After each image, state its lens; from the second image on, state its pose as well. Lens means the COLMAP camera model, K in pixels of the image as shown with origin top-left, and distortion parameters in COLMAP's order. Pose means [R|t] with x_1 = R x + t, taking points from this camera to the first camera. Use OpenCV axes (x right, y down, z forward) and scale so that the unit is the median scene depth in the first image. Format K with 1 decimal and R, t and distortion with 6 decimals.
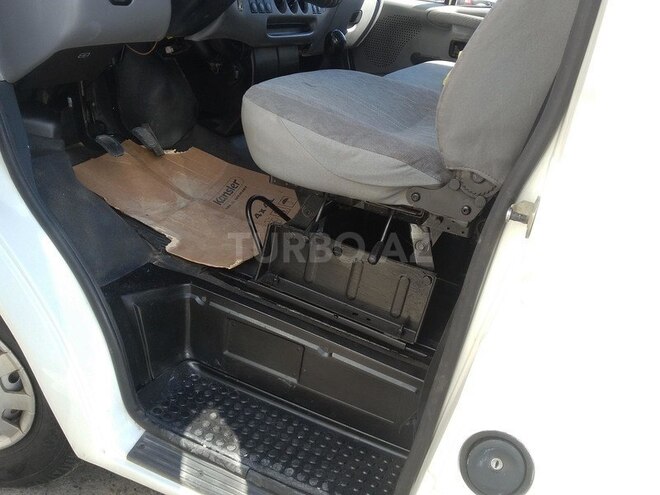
lens RADIAL K [[612.9, 0, 333.5], [0, 612.9, 241.1], [0, 0, 1]] dist [0.081545, -0.190215]
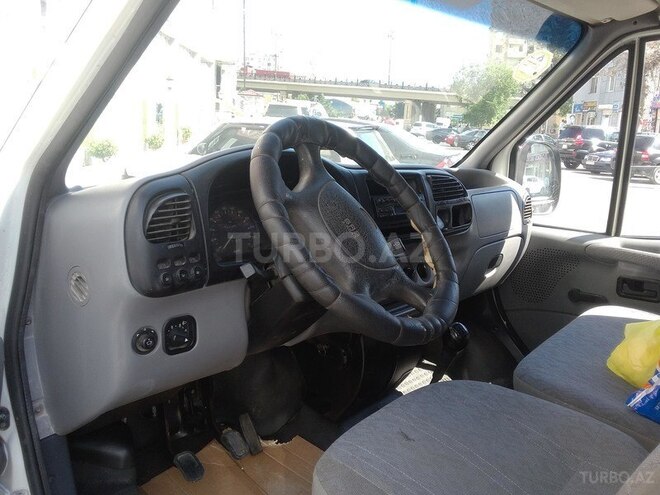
lens RADIAL K [[612.9, 0, 333.5], [0, 612.9, 241.1], [0, 0, 1]] dist [0.081545, -0.190215]
pose [[0.962522, -0.032512, -0.269248, 0.062168], [-0.031495, 0.972671, -0.230041, -0.221090], [0.269369, 0.229899, 0.935193, 0.142525]]
